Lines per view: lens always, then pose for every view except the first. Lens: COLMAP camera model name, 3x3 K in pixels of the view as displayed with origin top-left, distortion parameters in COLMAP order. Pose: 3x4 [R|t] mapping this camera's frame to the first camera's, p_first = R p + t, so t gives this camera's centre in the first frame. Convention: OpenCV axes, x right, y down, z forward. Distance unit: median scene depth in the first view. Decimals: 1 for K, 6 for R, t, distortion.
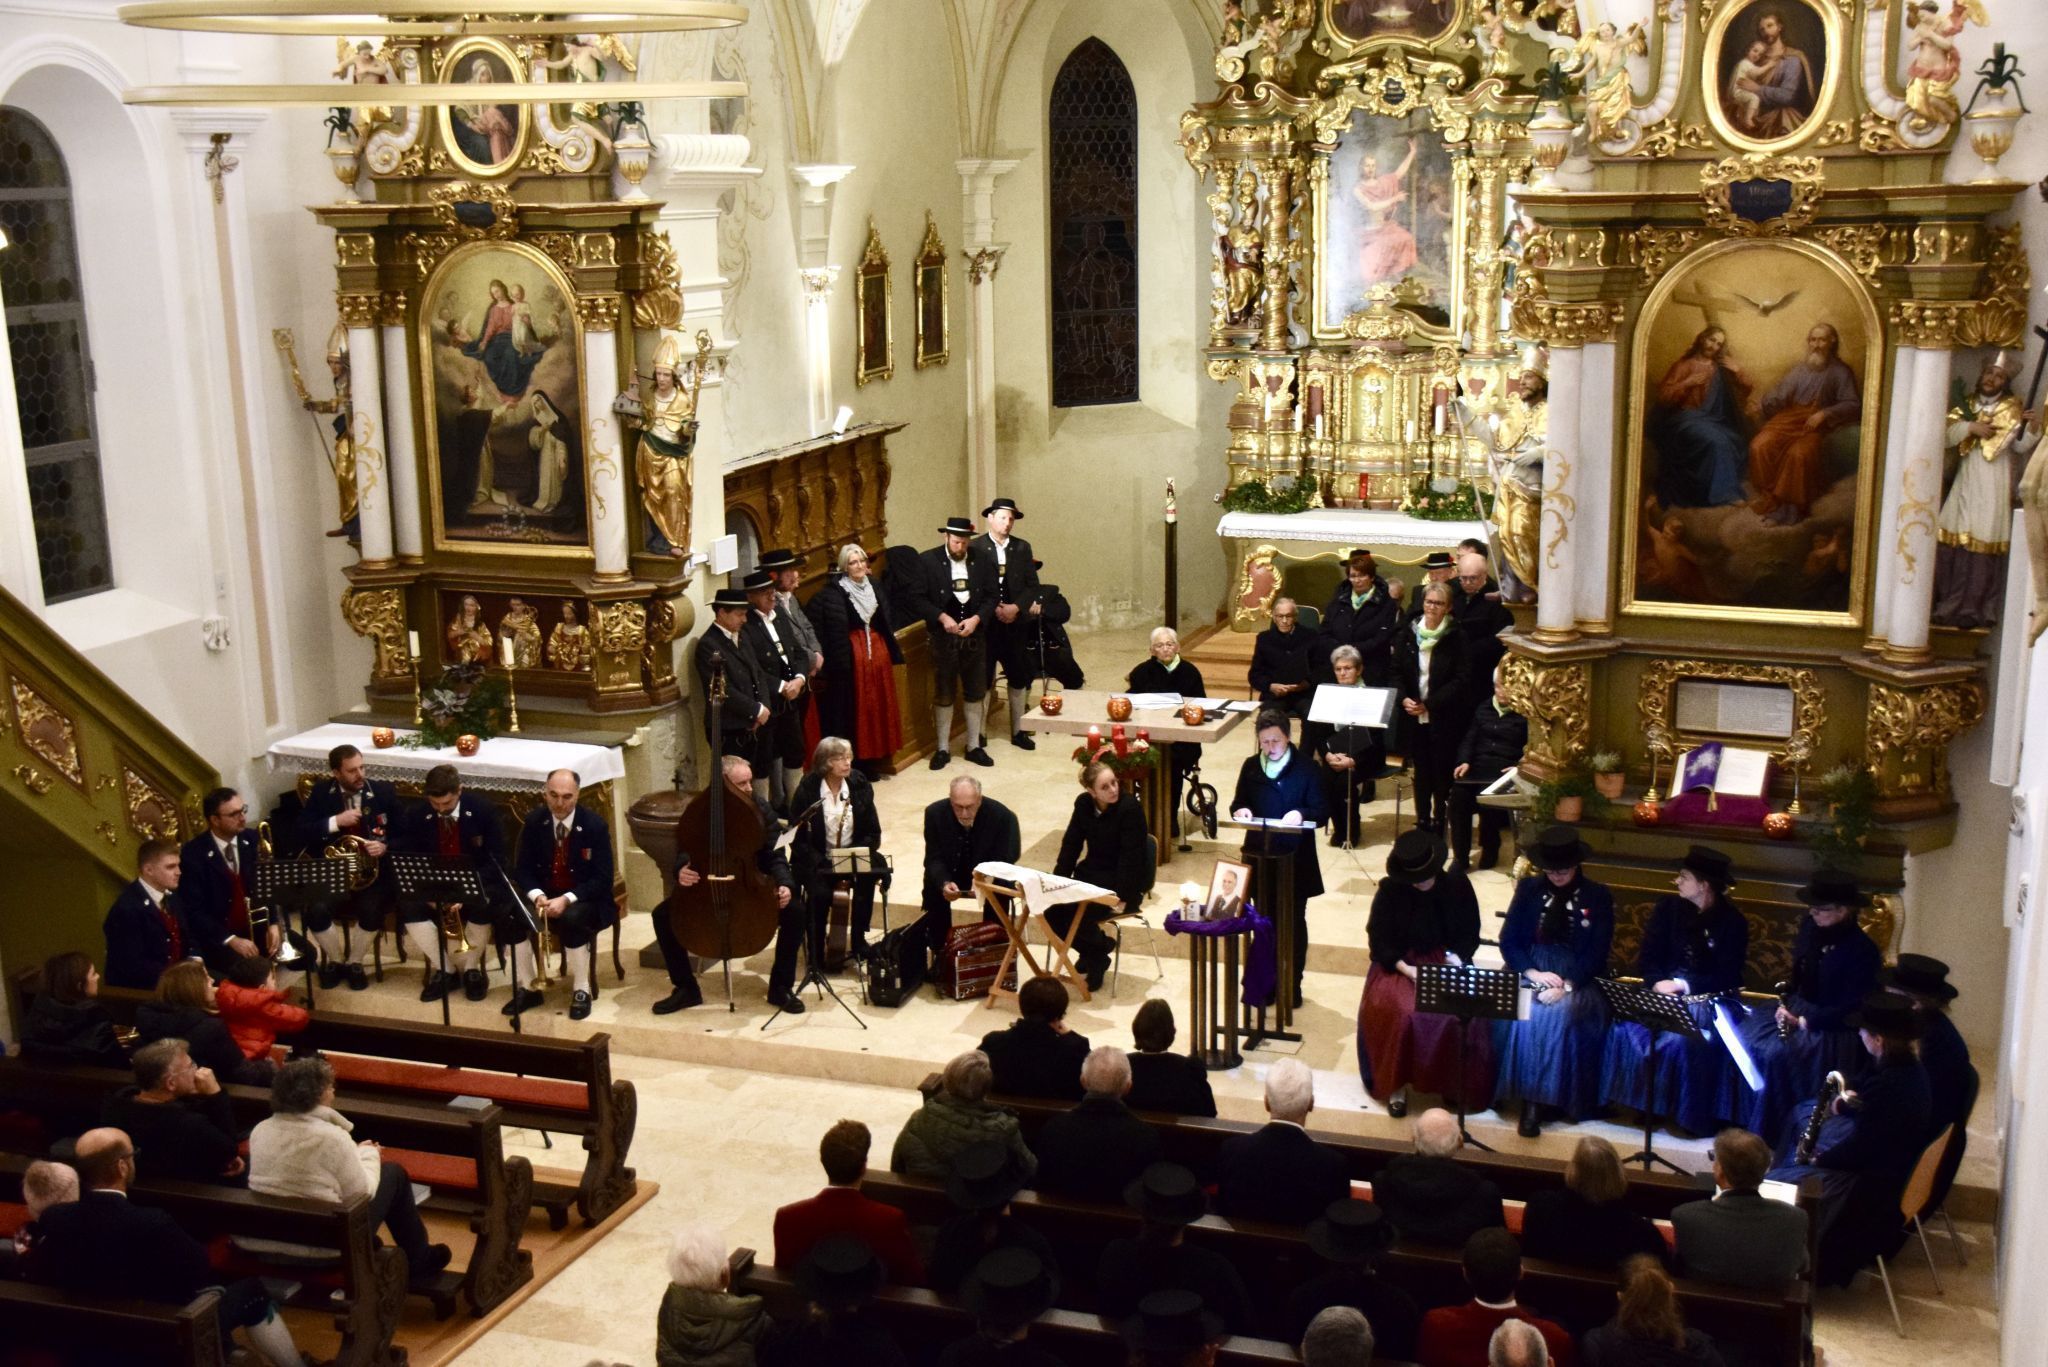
lens RADIAL K [[2553.3, 0, 1008.3], [0, 2553.3, 734.6], [0, 0, 1]] dist [0.062691, 0.000000]
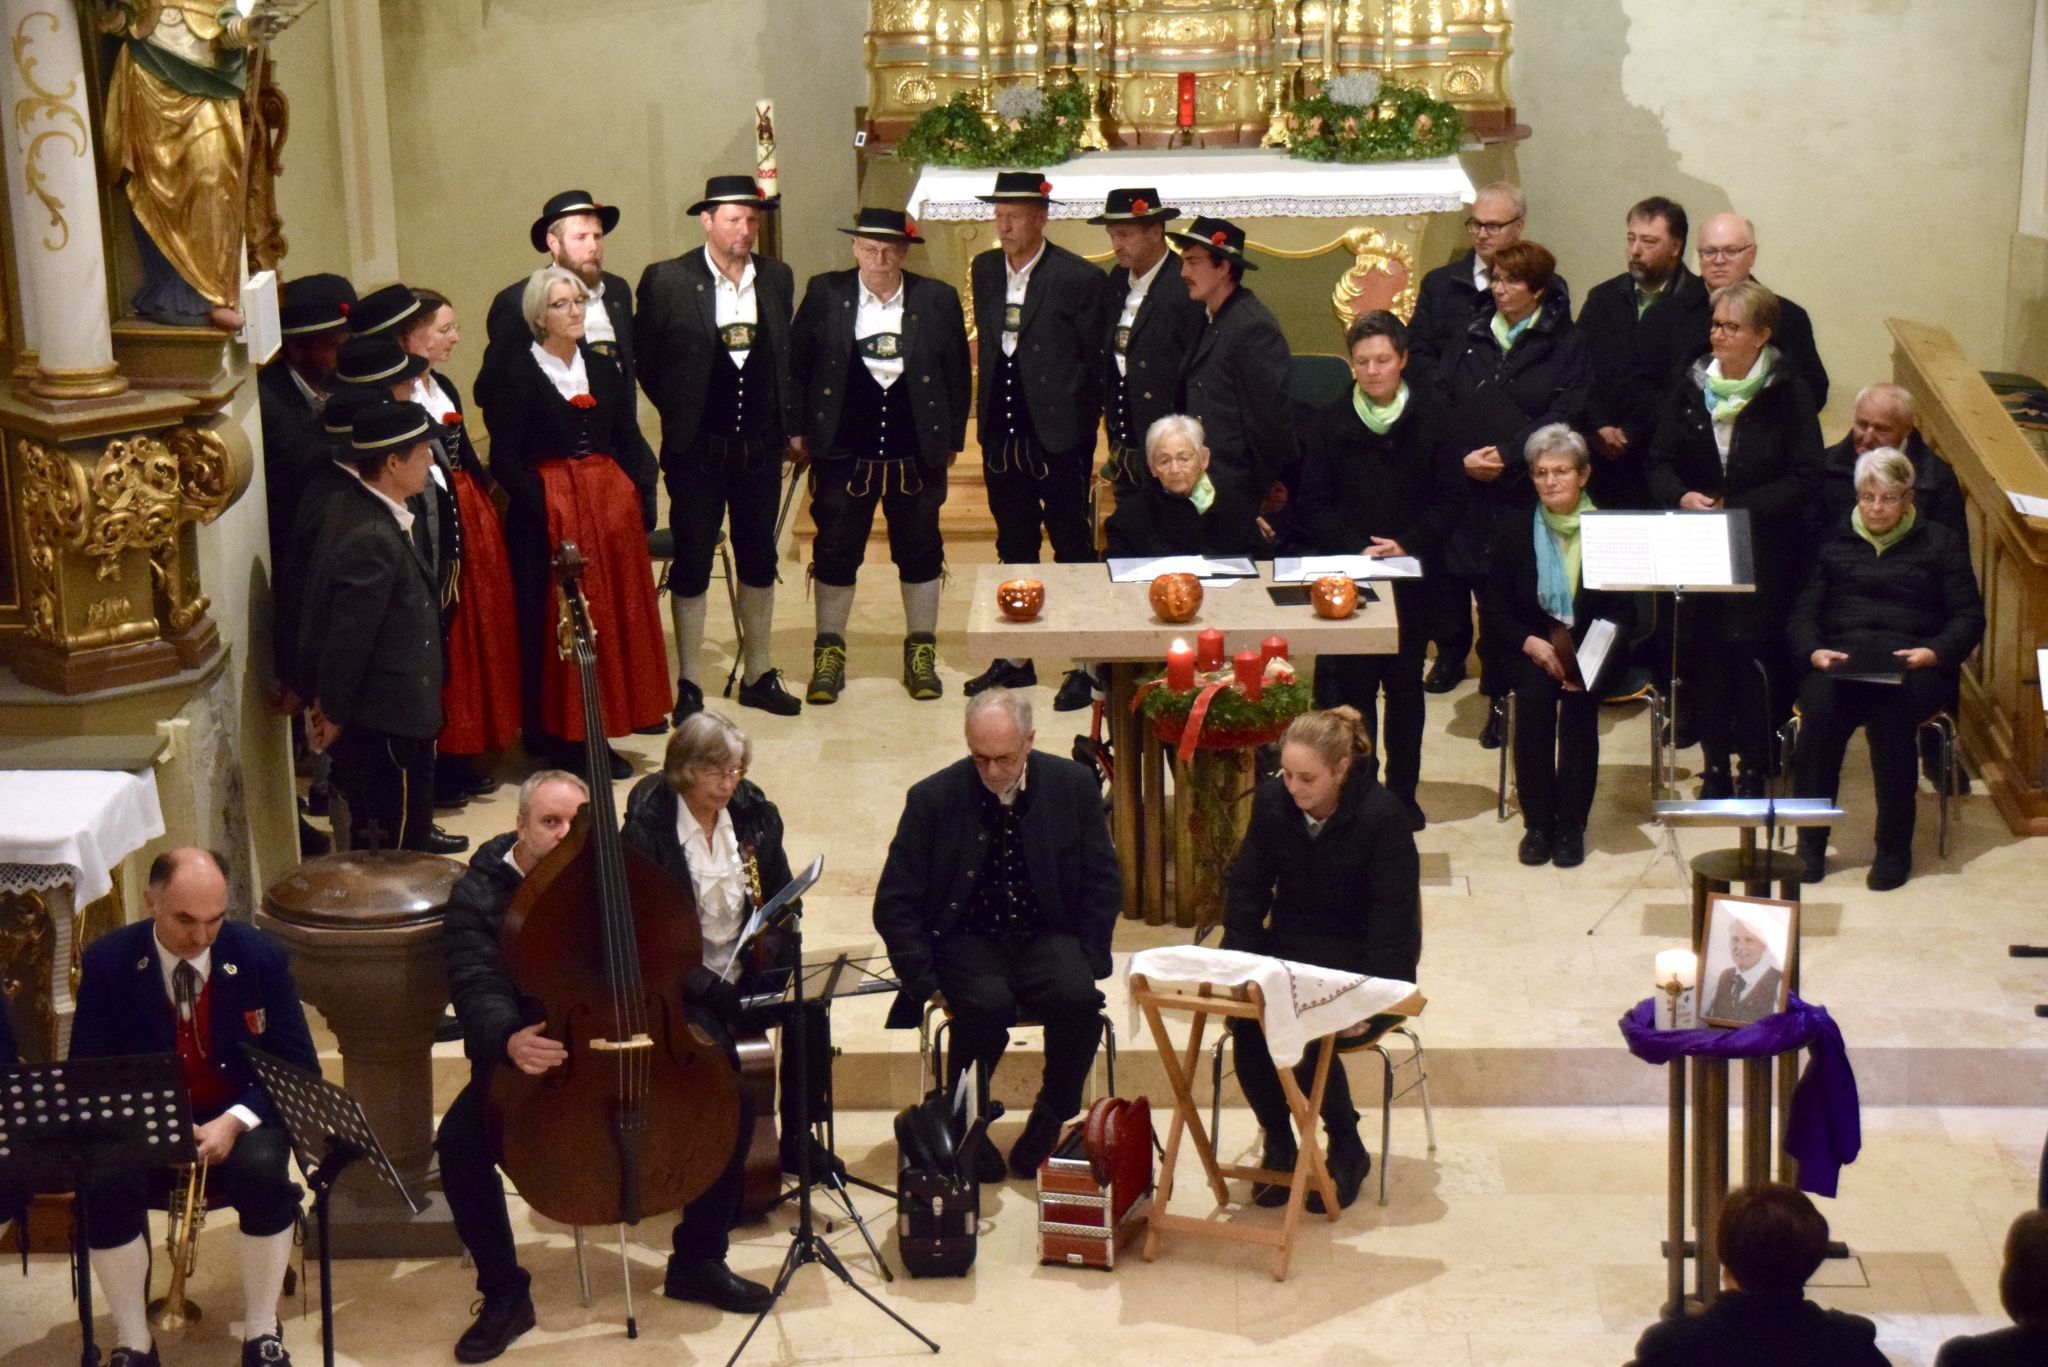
lens RADIAL K [[5042.7, 0, 1015.7], [0, 5042.7, 754.6], [0, 0, 1]] dist [0.577621, 0.000000]
pose [[0.949962, -0.087421, 0.299883, -0.270273], [0.078245, 0.996028, 0.042496, -0.023164], [-0.302407, -0.016905, 0.953029, 0.114423]]
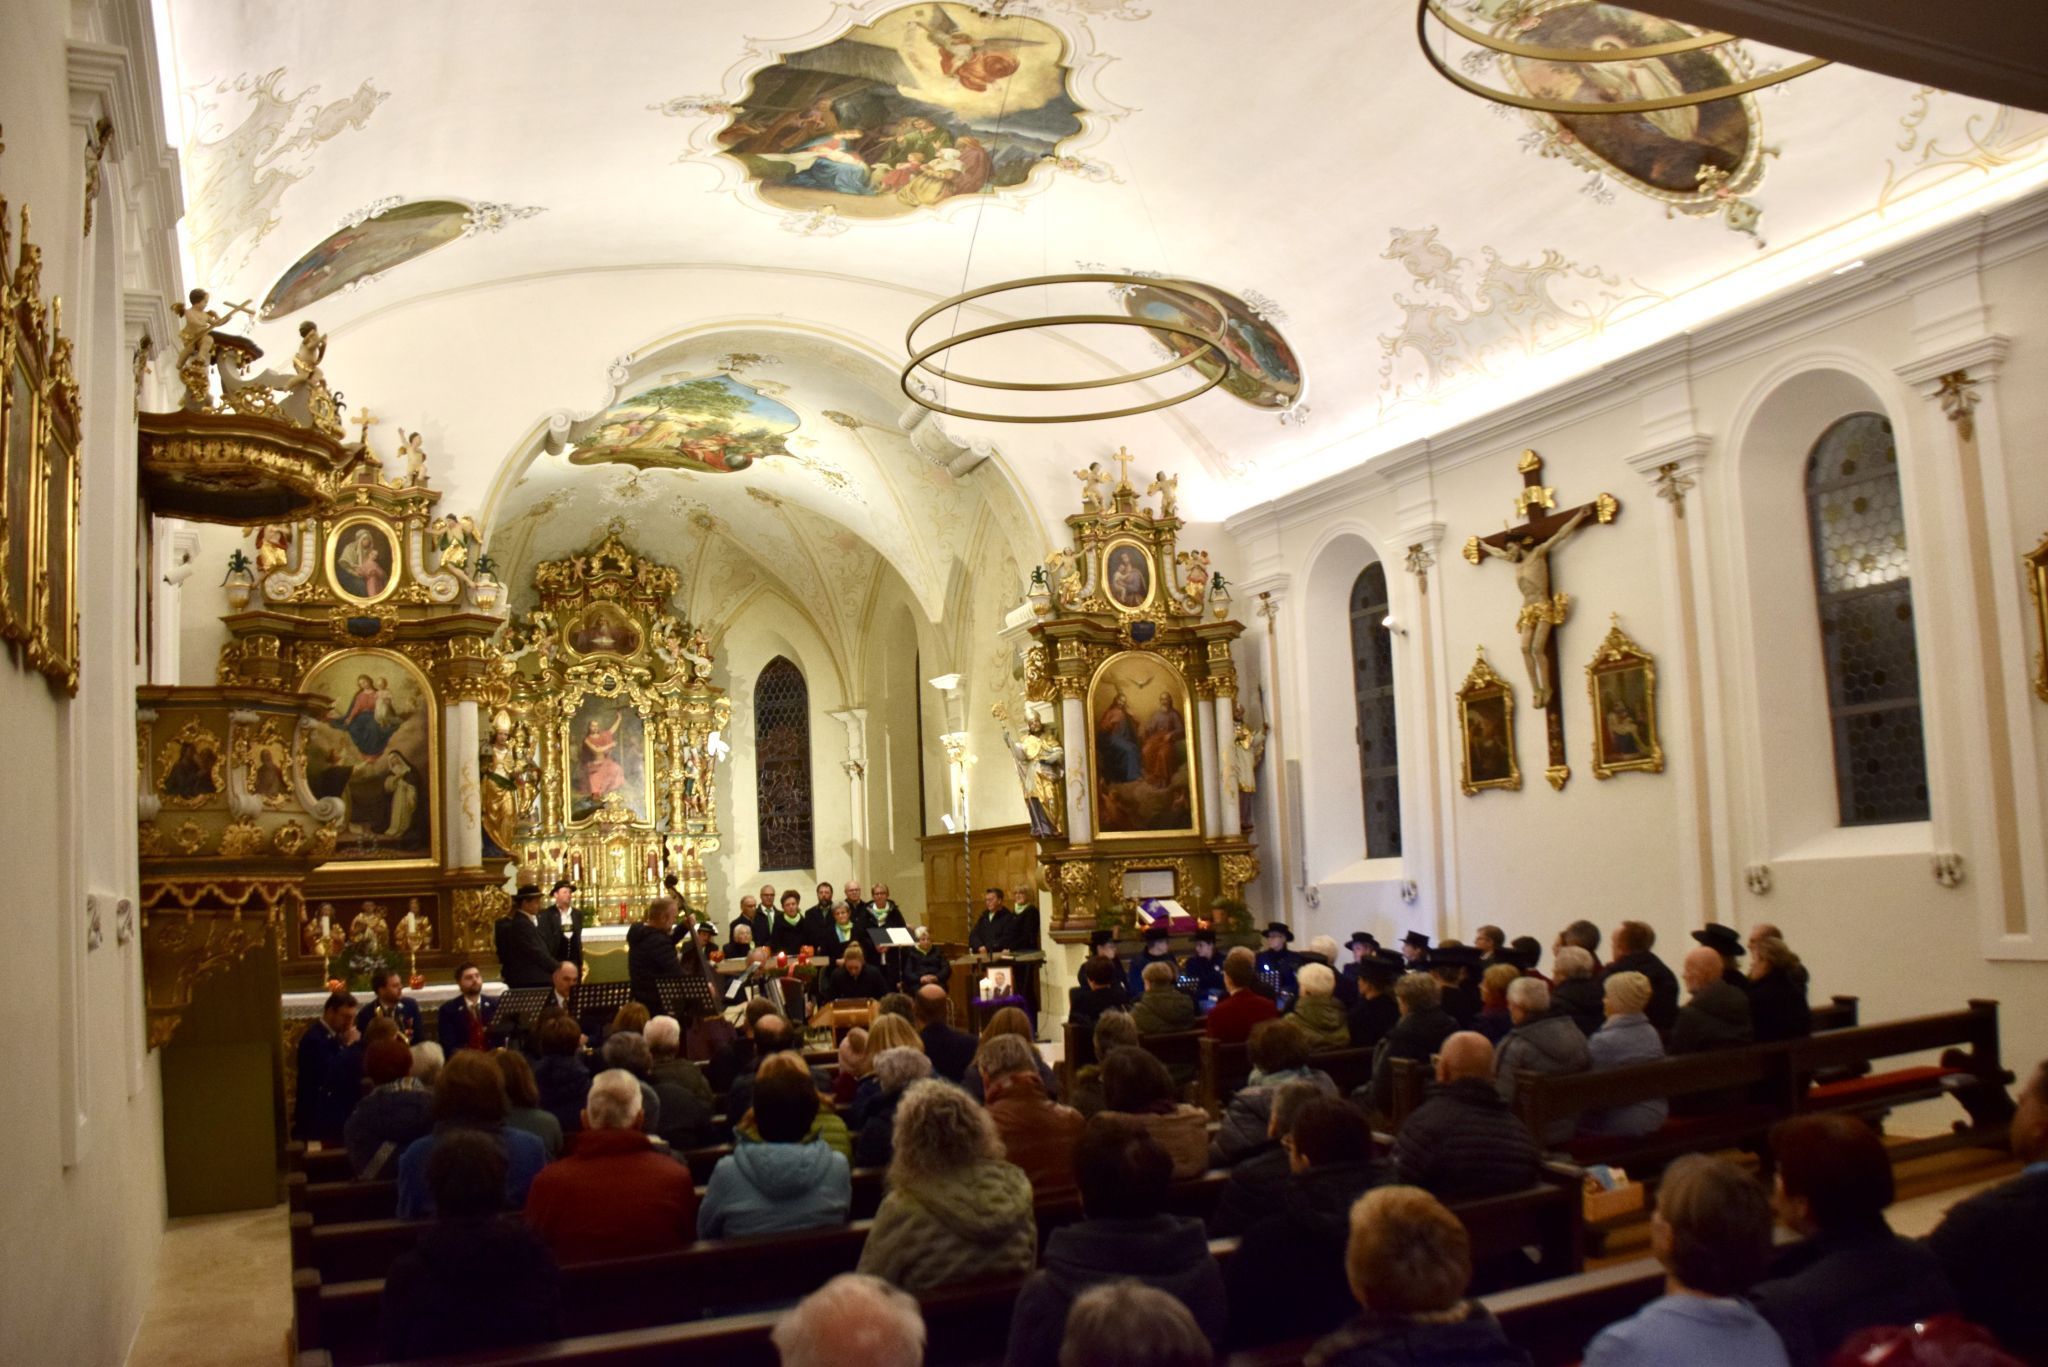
lens RADIAL K [[1605.6, 0, 1009.6], [0, 1605.6, 718.2], [0, 0, 1]] dist [-0.135879, 0.042908]
pose [[0.702710, 0.057746, 0.709129, -0.568409], [0.200333, 0.940314, -0.275092, 0.158585], [-0.682689, 0.335372, 0.649200, 0.196112]]
